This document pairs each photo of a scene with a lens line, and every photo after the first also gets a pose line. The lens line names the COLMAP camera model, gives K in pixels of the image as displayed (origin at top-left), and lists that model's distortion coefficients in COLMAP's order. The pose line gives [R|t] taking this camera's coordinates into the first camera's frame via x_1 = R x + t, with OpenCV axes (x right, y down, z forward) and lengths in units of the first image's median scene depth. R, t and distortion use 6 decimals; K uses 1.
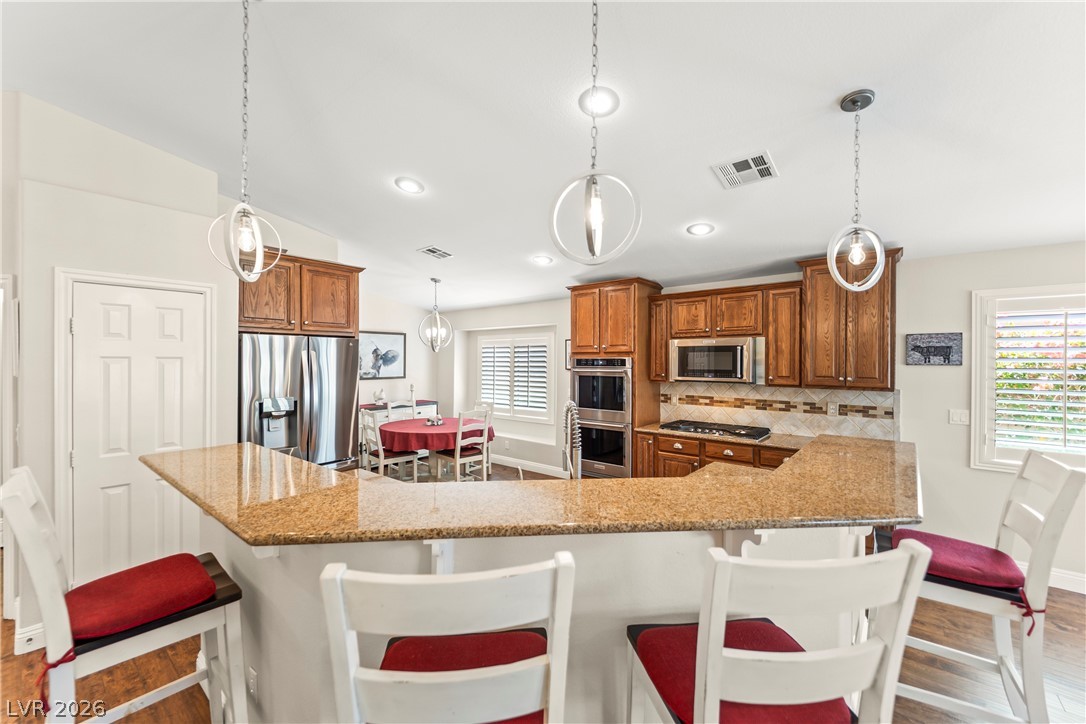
lens RADIAL K [[431.6, 0, 536.5], [0, 431.6, 360.9], [0, 0, 1]] dist [0.019098, -0.009232]
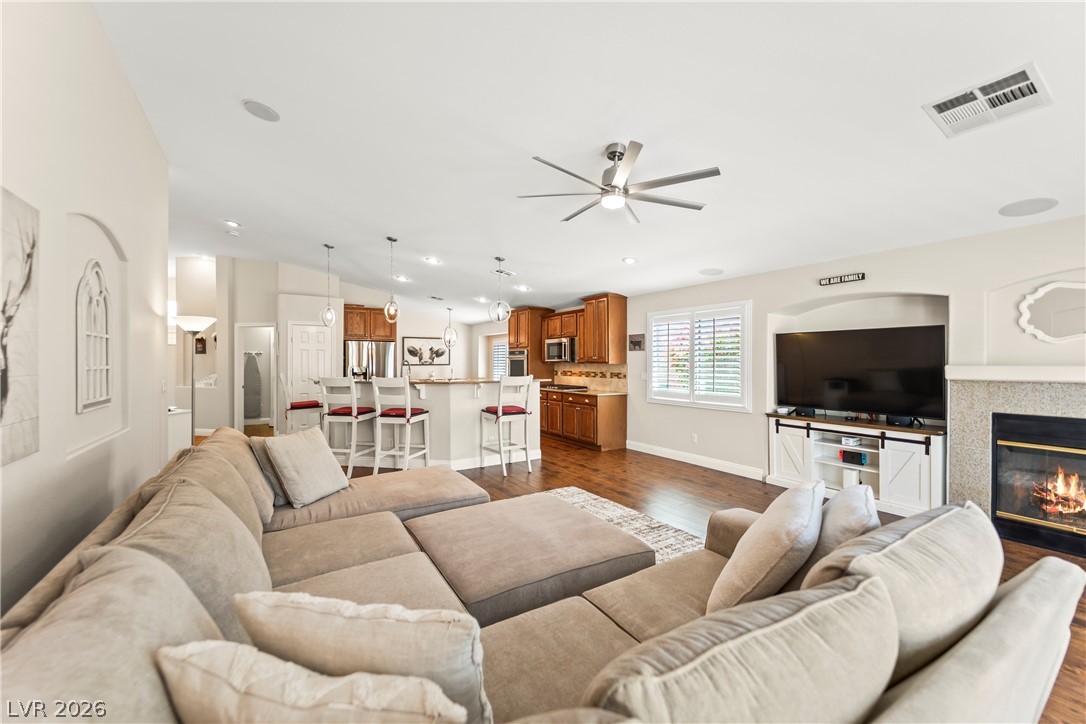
lens RADIAL K [[431.6, 0, 537.4], [0, 431.6, 364.2], [0, 0, 1]] dist [0.019098, -0.009232]
pose [[0.951600, -0.001199, -0.307337, 0.829506], [0.002819, 0.999984, 0.004828, 0.046000], [0.307327, -0.005460, 0.951588, -0.754232]]
